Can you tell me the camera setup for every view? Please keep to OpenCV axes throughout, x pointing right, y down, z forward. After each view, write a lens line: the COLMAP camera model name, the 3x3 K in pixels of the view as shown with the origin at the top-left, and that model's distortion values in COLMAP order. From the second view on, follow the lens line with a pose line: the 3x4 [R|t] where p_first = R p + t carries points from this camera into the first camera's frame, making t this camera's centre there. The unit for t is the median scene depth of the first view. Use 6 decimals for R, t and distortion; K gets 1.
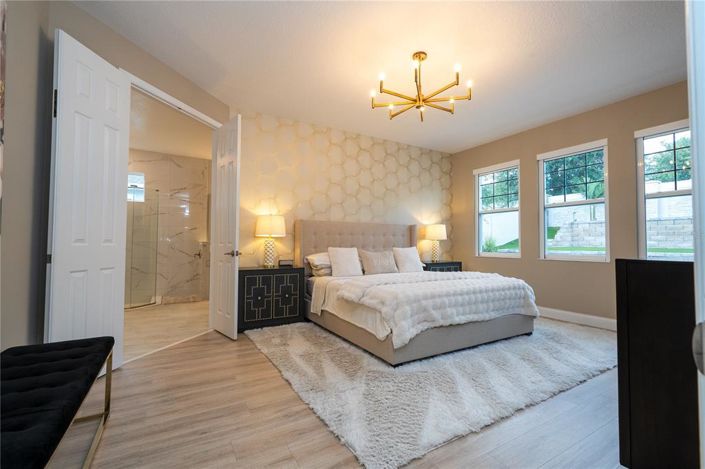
lens RADIAL K [[317.2, 0, 357.3], [0, 317.2, 233.1], [0, 0, 1]] dist [-0.003761, -0.000069]
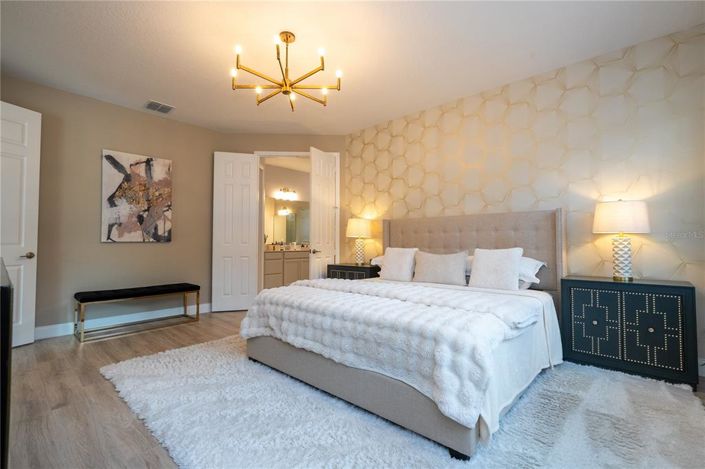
lens RADIAL K [[373.2, 0, 352.5], [0, 373.2, 234.5], [0, 0, 1]] dist [0.055769, 0.000184]
pose [[0.217859, -0.035541, -0.975333, 0.827329], [0.039790, 0.998829, -0.027509, 0.025268], [0.975169, -0.032815, 0.219018, 0.610454]]
